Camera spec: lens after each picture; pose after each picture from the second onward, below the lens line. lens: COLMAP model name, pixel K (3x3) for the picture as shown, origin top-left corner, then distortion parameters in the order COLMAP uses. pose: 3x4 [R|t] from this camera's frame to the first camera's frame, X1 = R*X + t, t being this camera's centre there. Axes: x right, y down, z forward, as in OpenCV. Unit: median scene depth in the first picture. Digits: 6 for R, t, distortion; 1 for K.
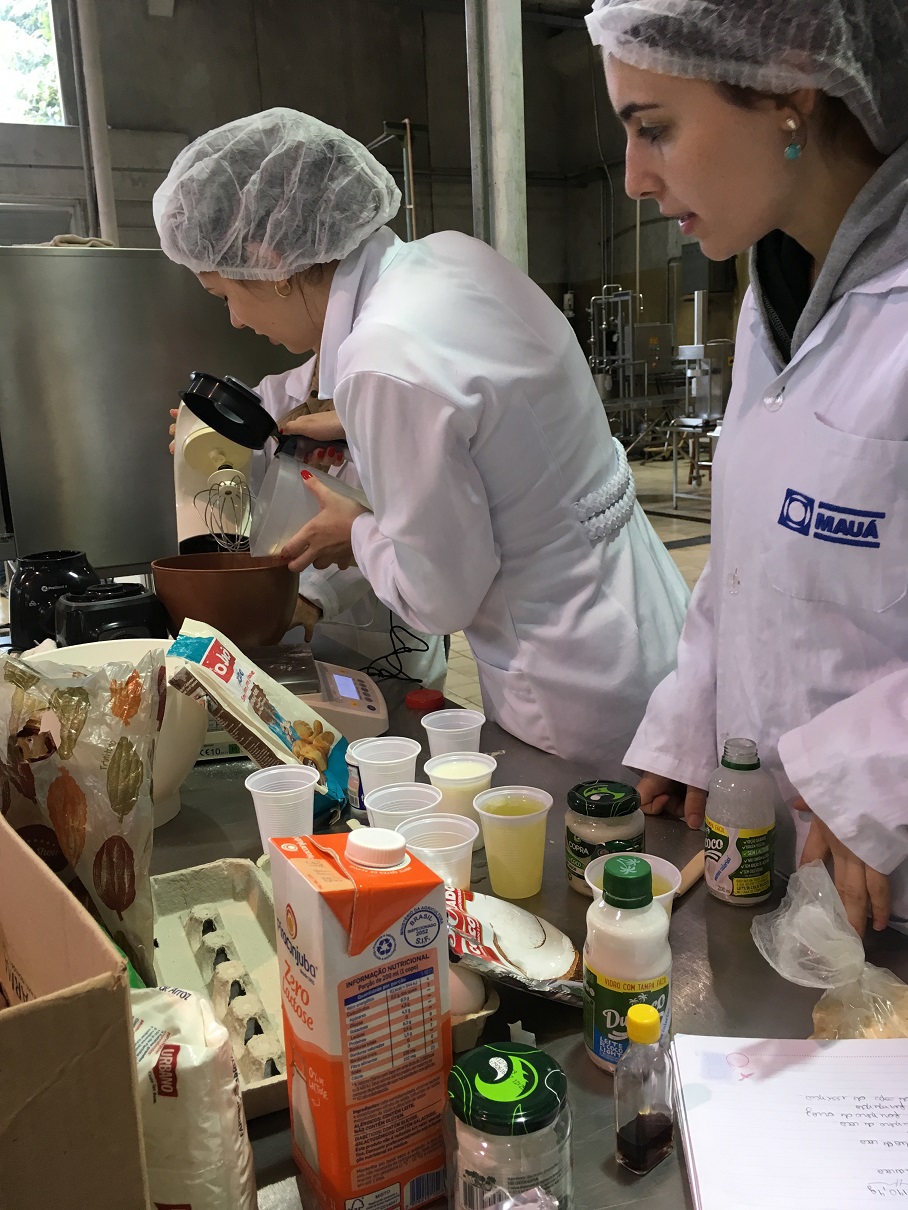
lens RADIAL K [[1042.7, 0, 447.4], [0, 1042.7, 601.2], [0, 0, 1]] dist [0.068400, -0.103549]
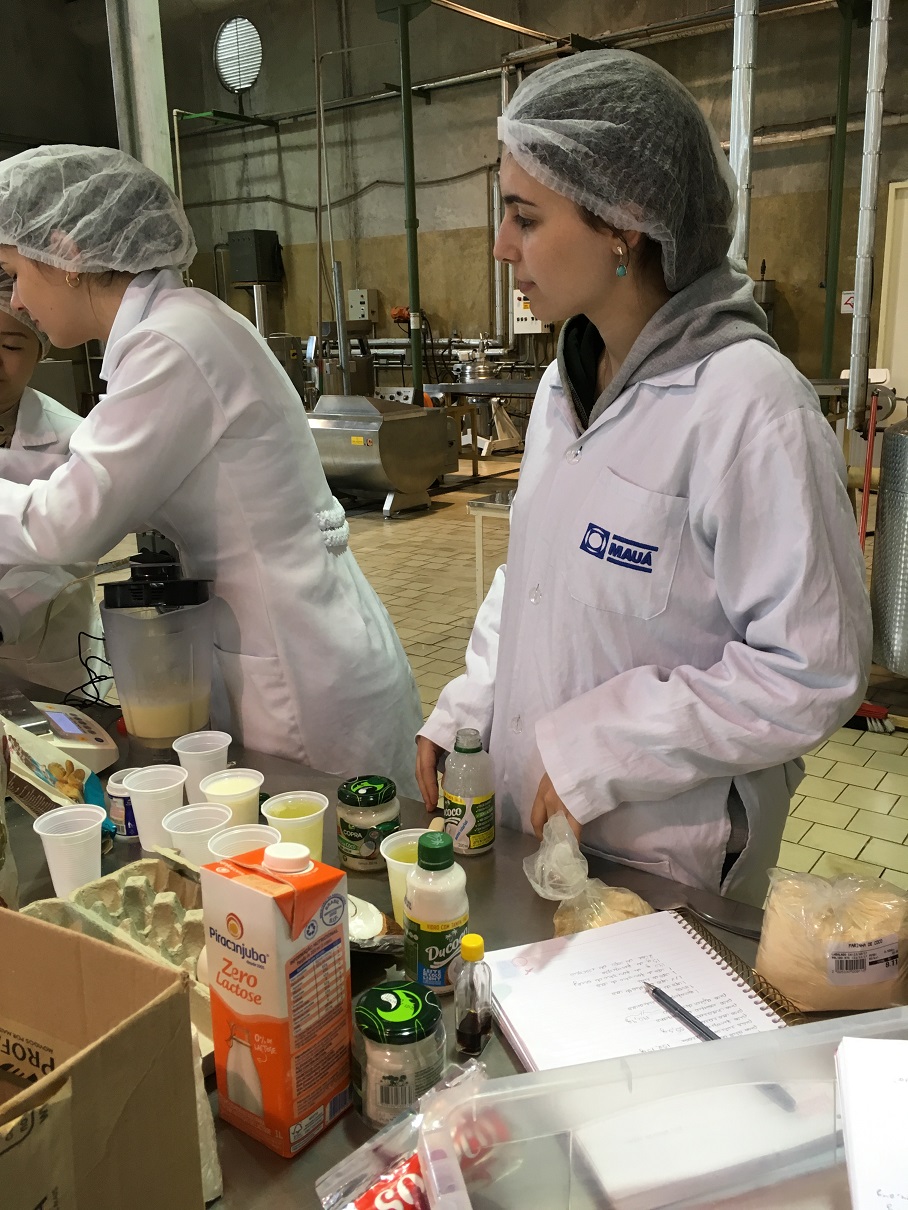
lens RADIAL K [[1042.7, 0, 458.3], [0, 1042.7, 605.0], [0, 0, 1]] dist [0.068400, -0.103549]
pose [[0.908097, -0.080927, 0.410866, -0.292612], [0.071094, 0.996700, 0.039185, -0.086938], [-0.412681, -0.006374, 0.910853, -0.207836]]
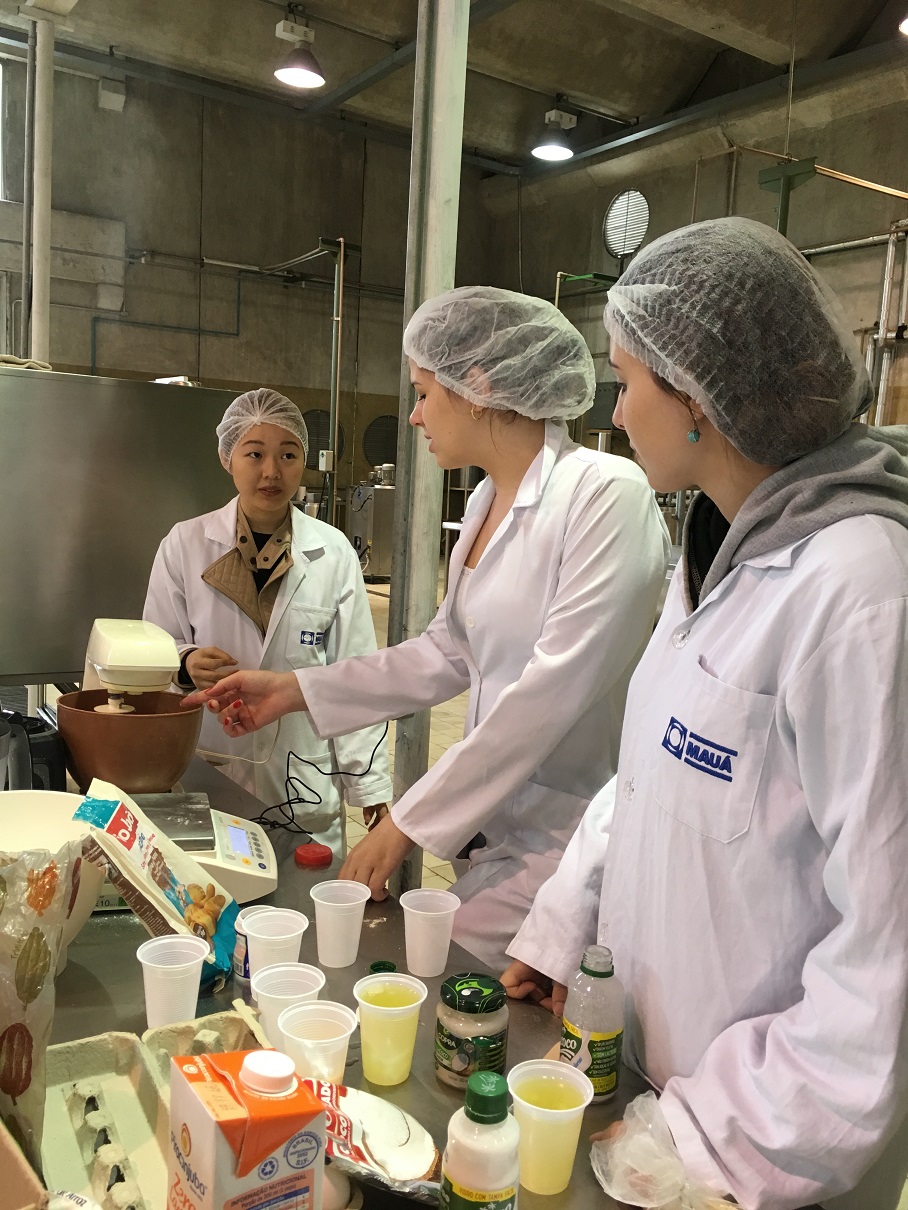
lens RADIAL K [[1042.7, 0, 449.6], [0, 1042.7, 593.6], [0, 0, 1]] dist [0.068400, -0.103549]
pose [[0.991076, 0.091016, 0.097386, -0.024110], [-0.081035, 0.991483, -0.101958, -0.133498], [-0.105836, 0.093156, 0.990010, -0.146720]]
